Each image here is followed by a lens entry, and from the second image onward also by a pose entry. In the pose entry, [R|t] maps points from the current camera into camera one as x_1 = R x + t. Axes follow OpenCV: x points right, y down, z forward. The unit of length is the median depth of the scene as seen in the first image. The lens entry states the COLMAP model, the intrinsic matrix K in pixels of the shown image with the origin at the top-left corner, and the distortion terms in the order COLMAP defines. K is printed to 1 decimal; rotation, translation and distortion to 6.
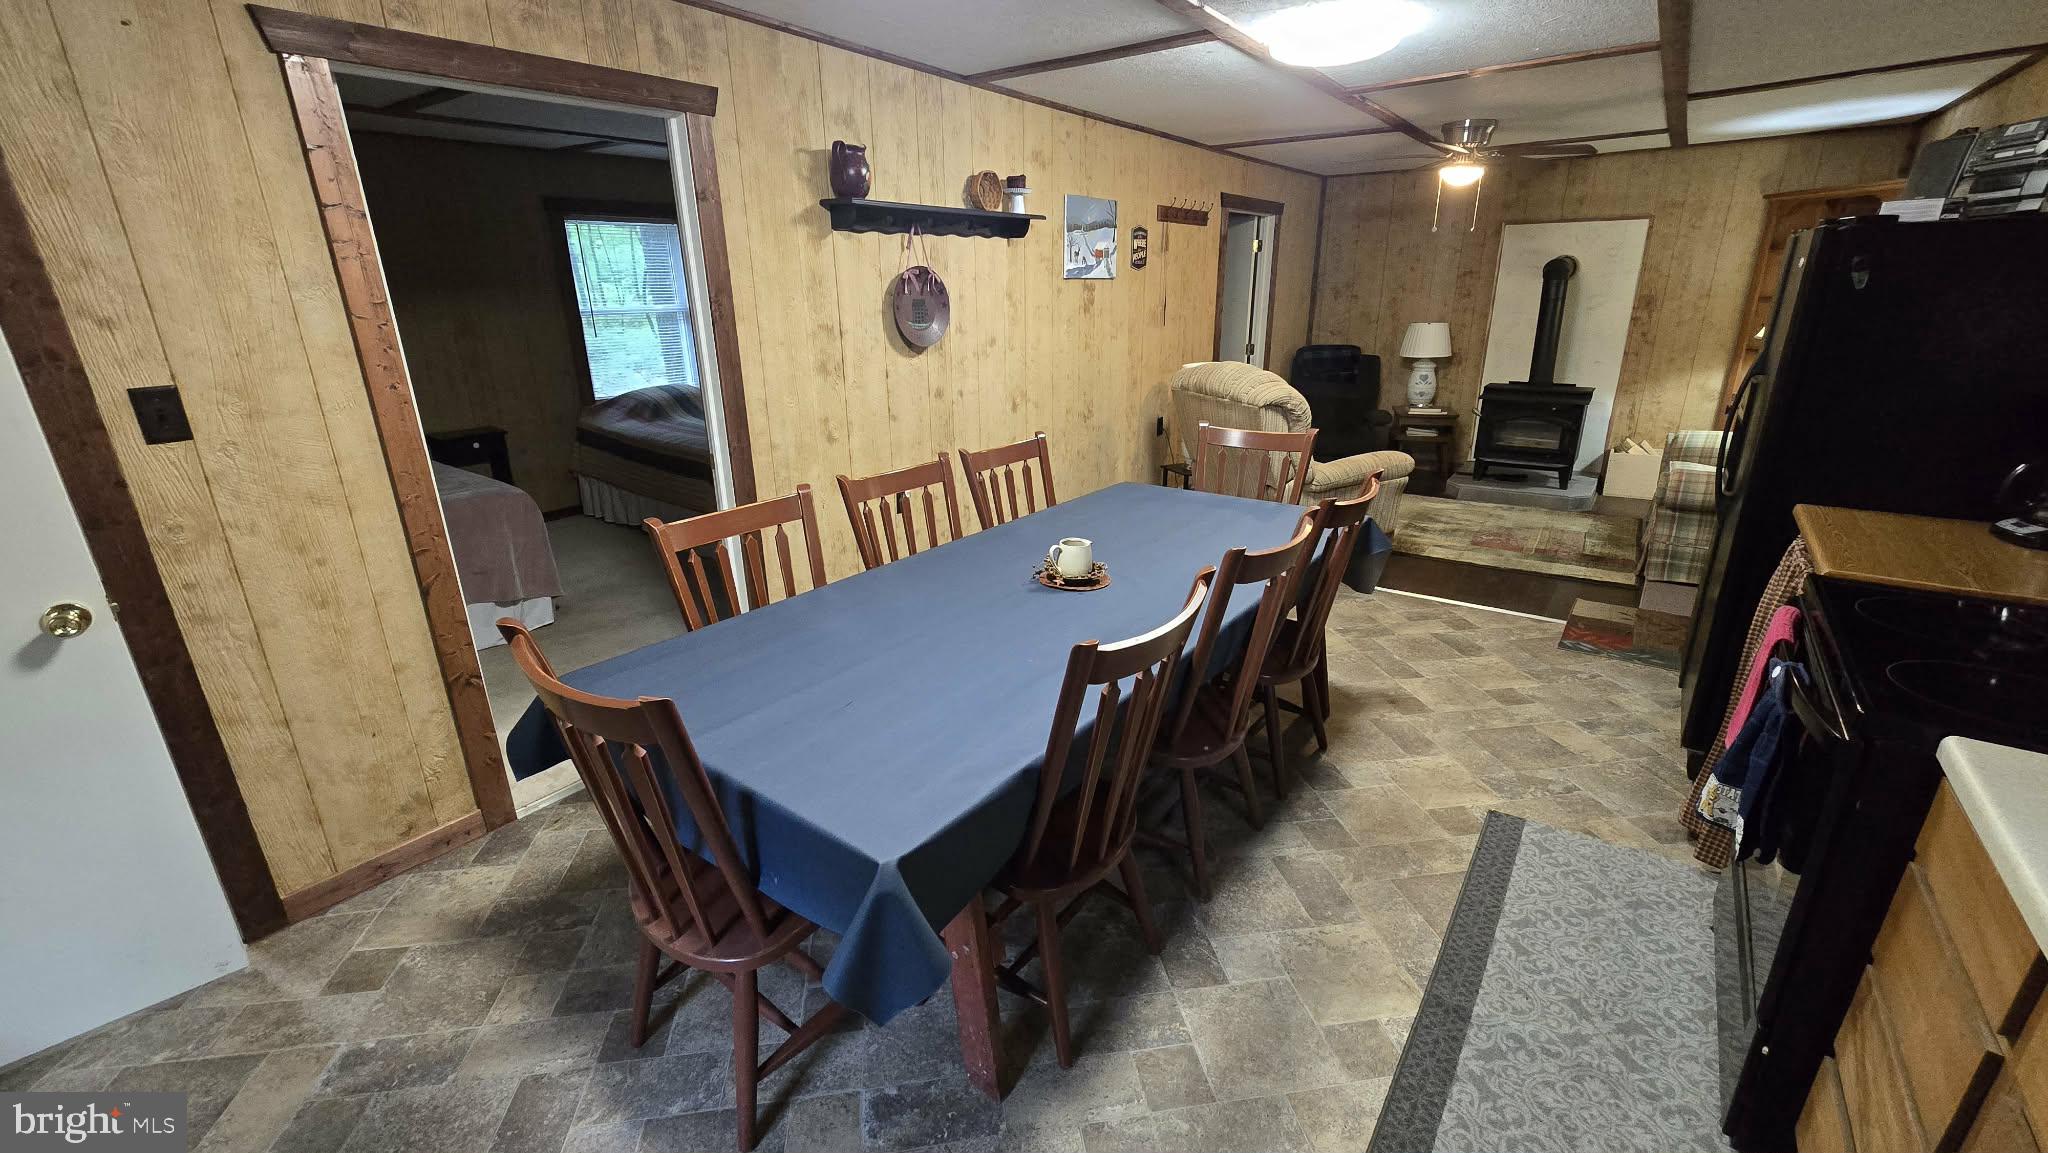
lens RADIAL K [[843.5, 0, 1020.6], [0, 843.5, 574.2], [0, 0, 1]] dist [-0.001878, -0.000152]
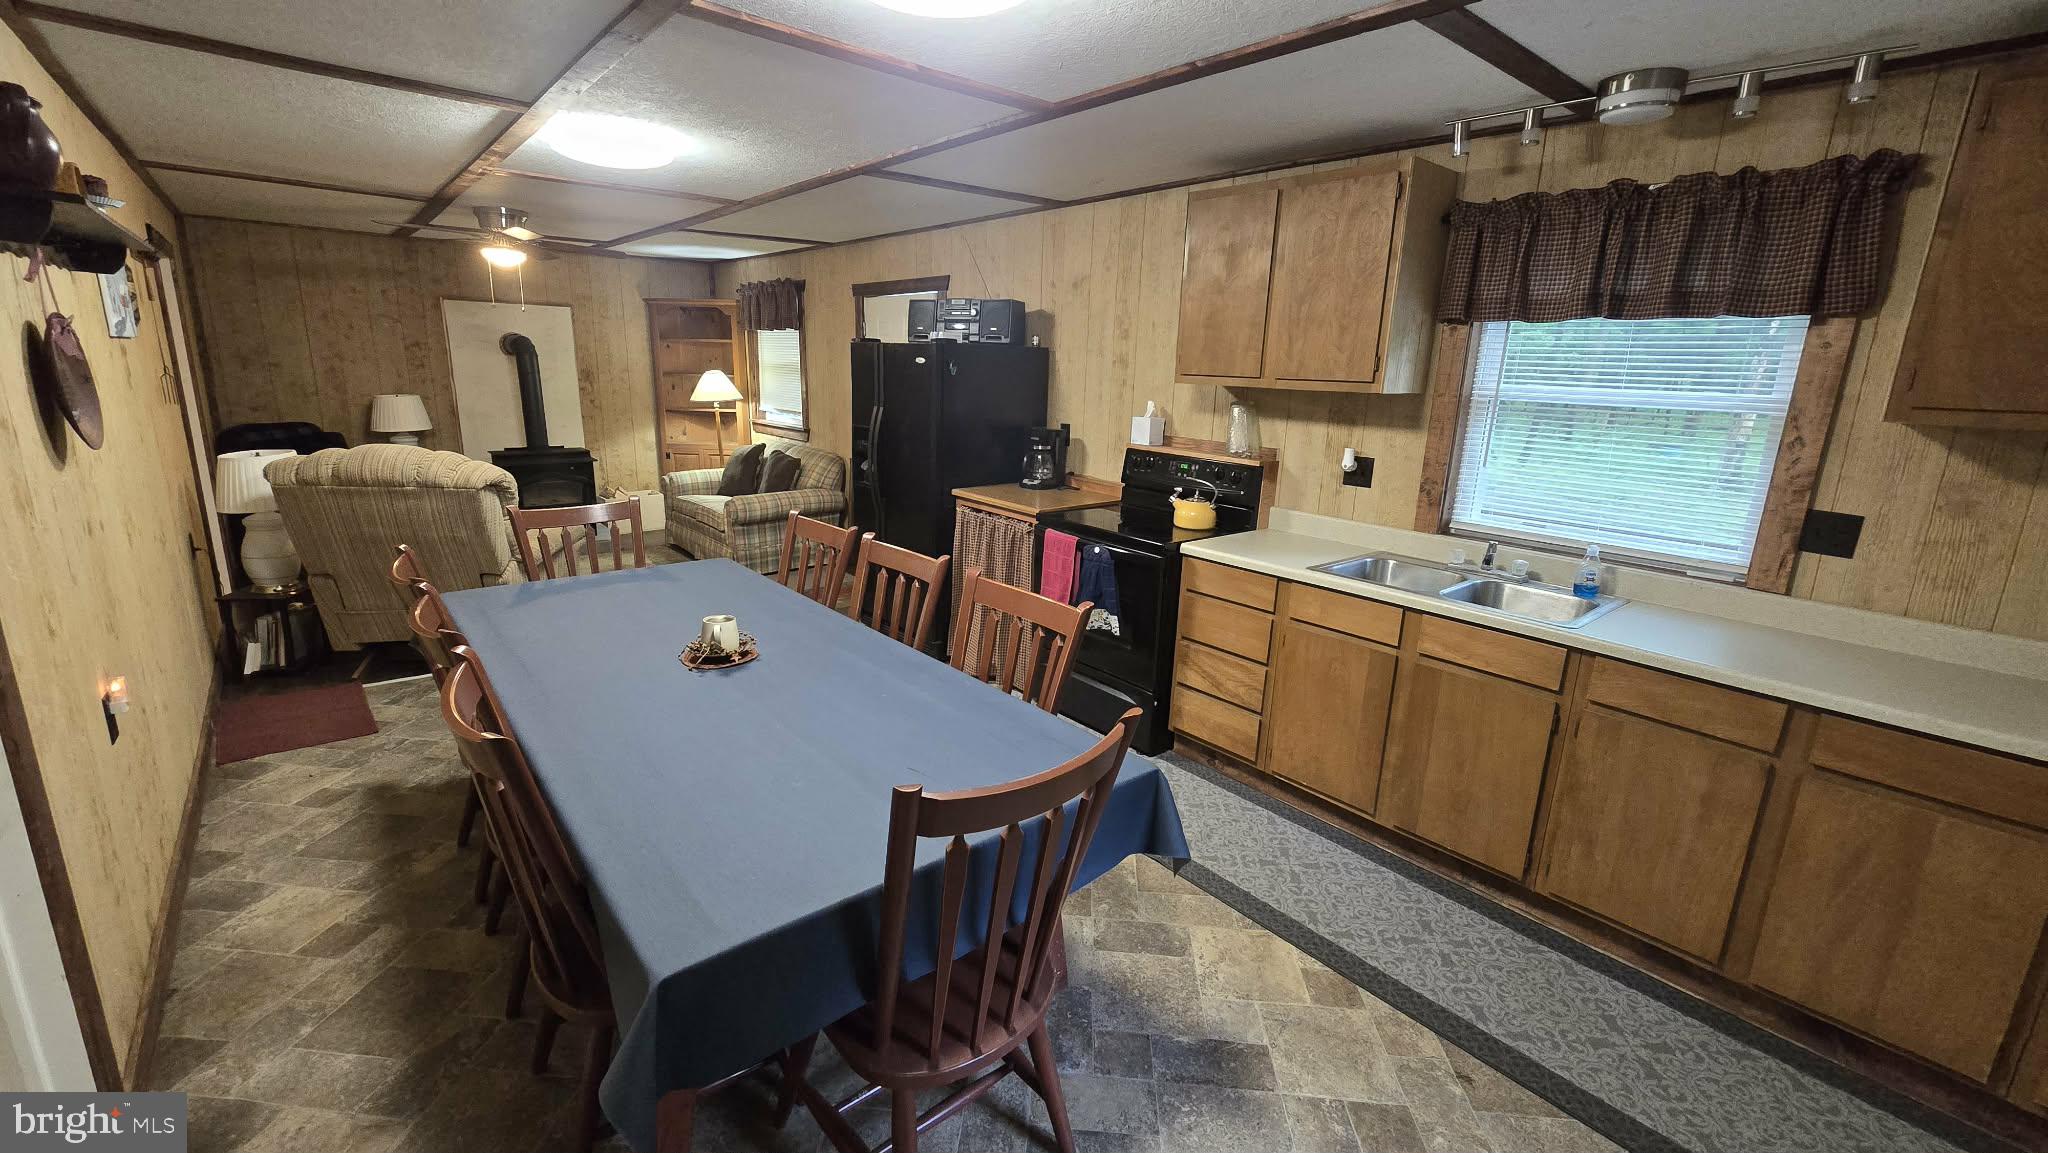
lens RADIAL K [[843.5, 0, 1010.0], [0, 843.5, 576.3], [0, 0, 1]] dist [-0.001878, -0.000152]
pose [[0.239838, -0.216525, 0.946359, -0.579233], [0.280089, 0.948792, 0.146098, -0.099957], [-0.929531, 0.230025, 0.288203, 0.275087]]
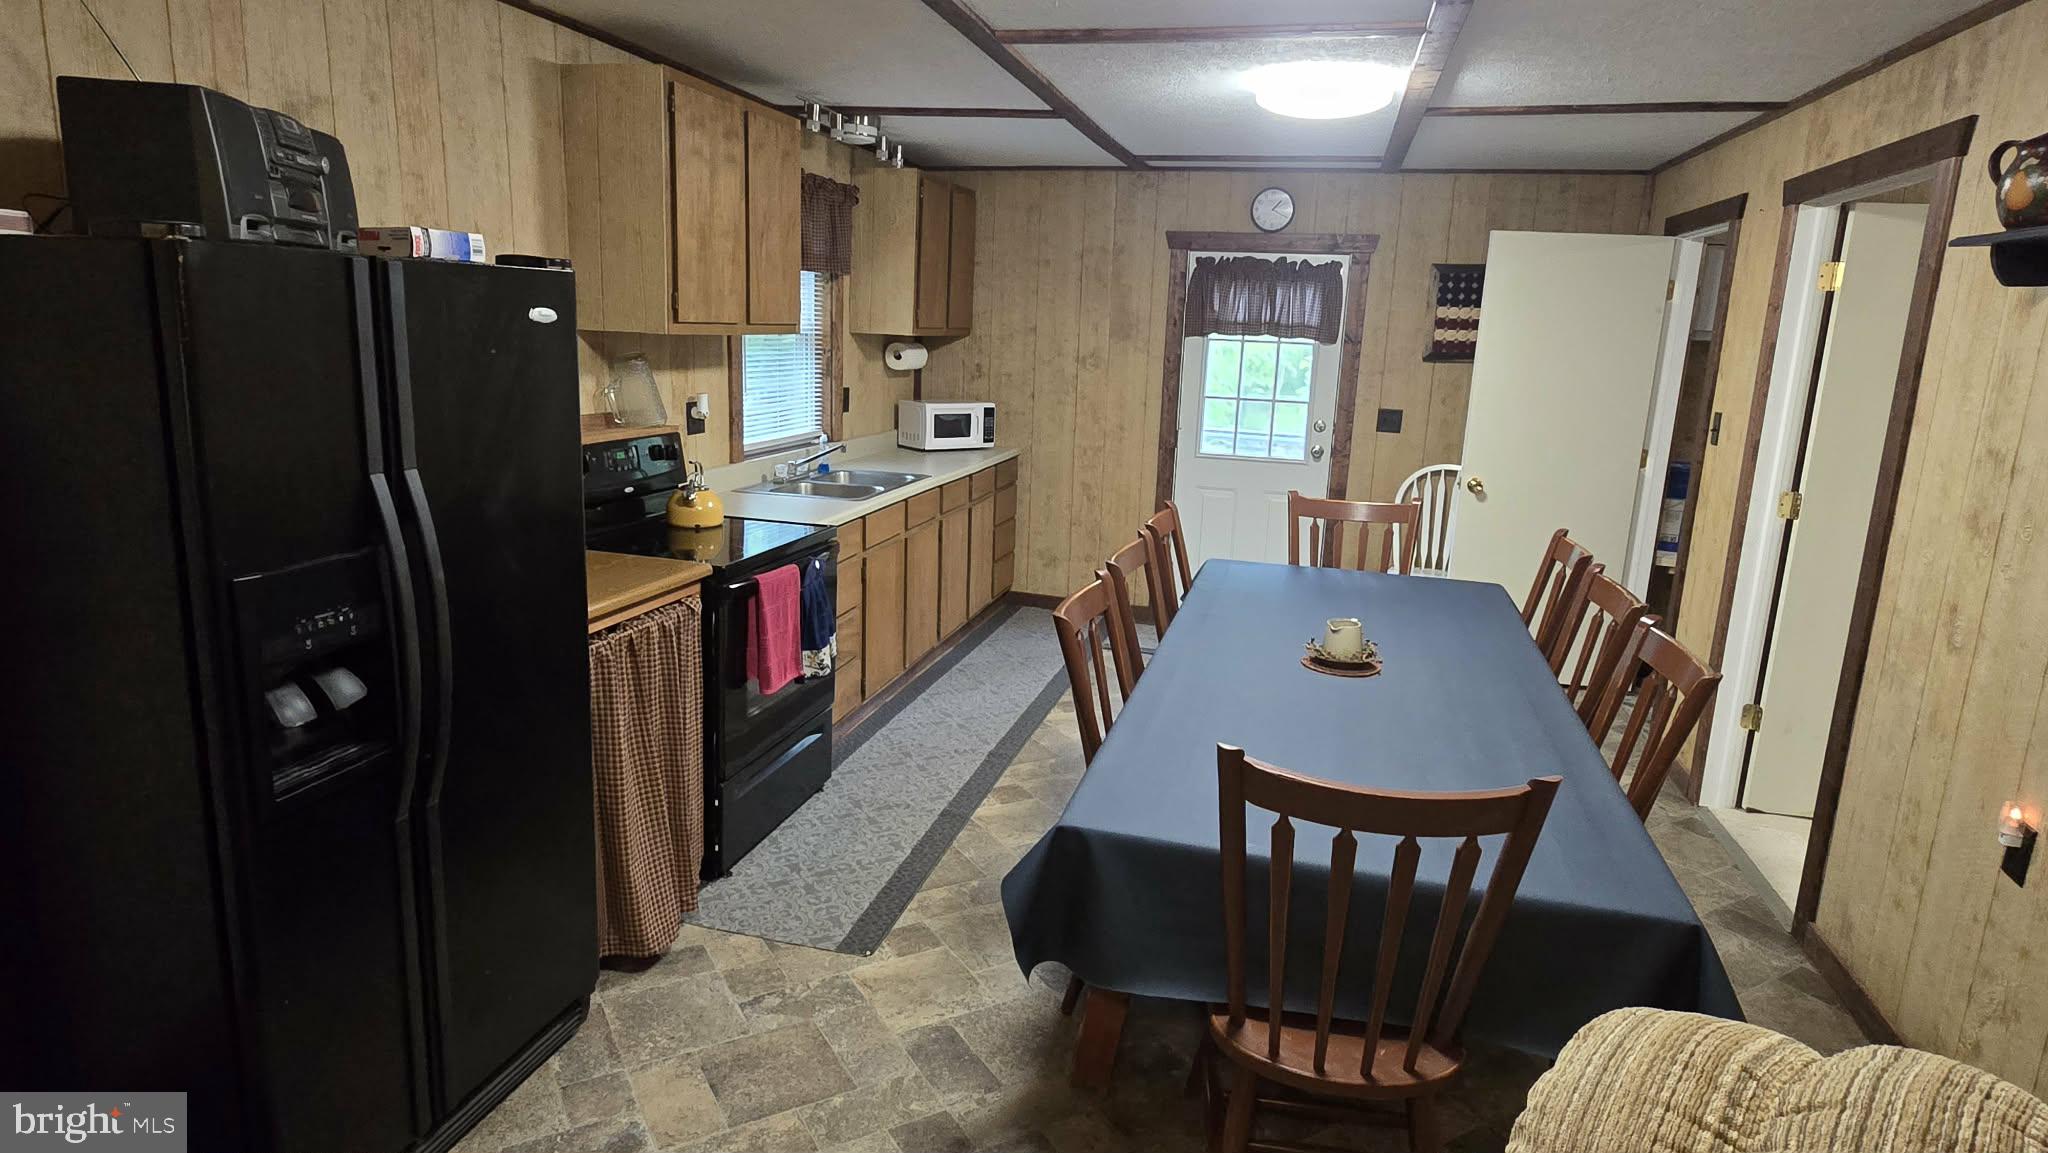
lens RADIAL K [[1171.3, 0, 1033.3], [0, 1171.3, 574.3], [0, 0, 1]] dist [0.002548, 0.000024]
pose [[-0.923482, 0.060878, -0.378781, 0.633697], [-0.146562, 0.856457, 0.494975, -0.495241], [0.354543, 0.512615, -0.782000, 1.362069]]
